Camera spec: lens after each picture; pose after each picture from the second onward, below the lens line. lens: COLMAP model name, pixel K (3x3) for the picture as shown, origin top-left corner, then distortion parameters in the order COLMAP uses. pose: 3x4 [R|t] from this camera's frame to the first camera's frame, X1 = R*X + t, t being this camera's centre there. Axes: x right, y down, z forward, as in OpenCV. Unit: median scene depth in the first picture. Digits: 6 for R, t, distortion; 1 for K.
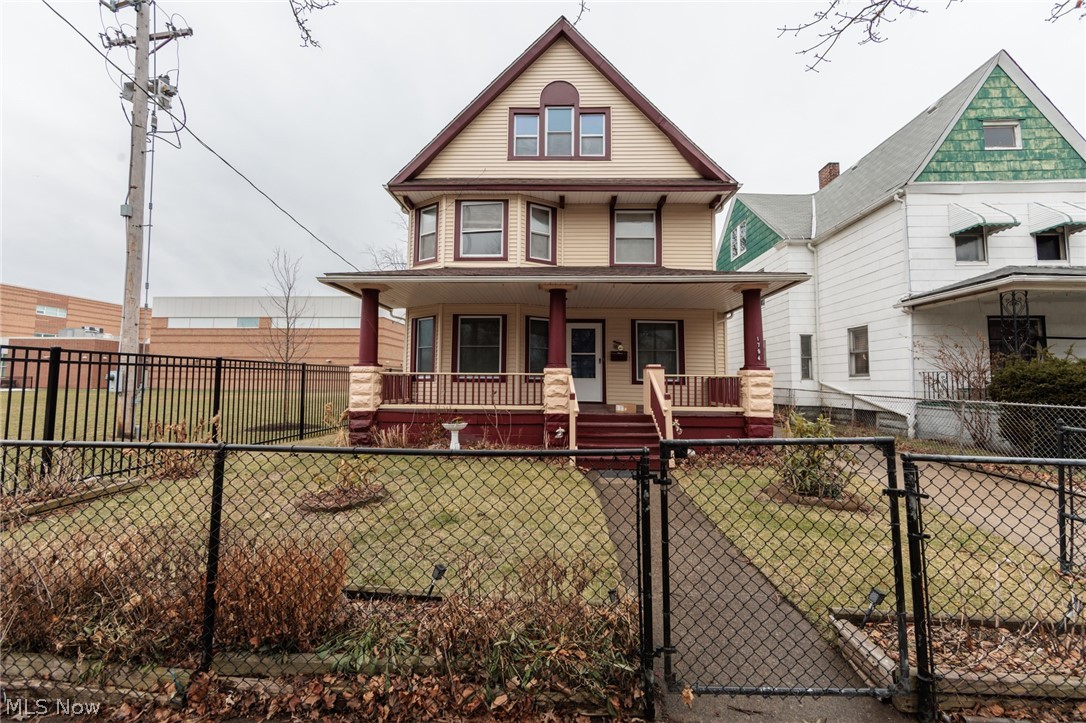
lens RADIAL K [[425.5, 0, 539.7], [0, 425.5, 351.1], [0, 0, 1]] dist [-0.004475, 0.000538]
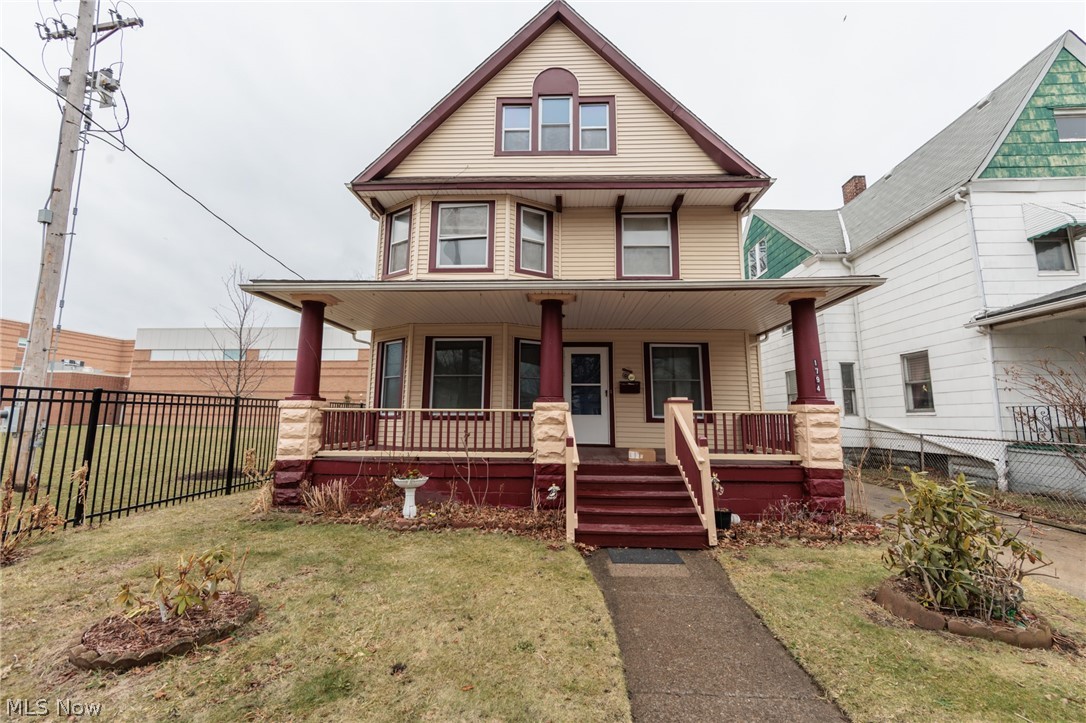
lens RADIAL K [[425.5, 0, 539.4], [0, 425.5, 353.7], [0, 0, 1]] dist [-0.004475, 0.000538]
pose [[0.999920, -0.002919, -0.012269, 0.023517], [0.001998, 0.997223, -0.074450, 0.007862], [0.012452, 0.074420, 0.997149, 0.183028]]
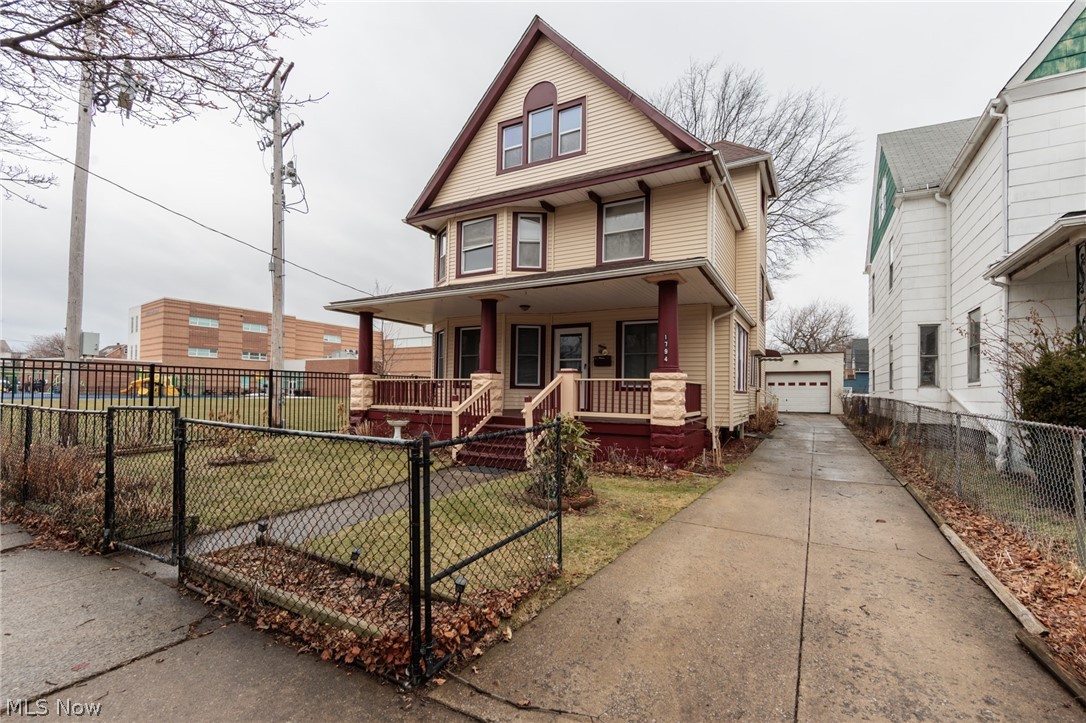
lens RADIAL K [[479.9, 0, 567.0], [0, 479.9, 380.1], [0, 0, 1]] dist [-0.003196, 0.000123]
pose [[0.891996, -0.007840, -0.451976, 0.600166], [0.025115, 0.999165, 0.032233, 0.017726], [0.451346, -0.040103, 0.891448, 0.012082]]
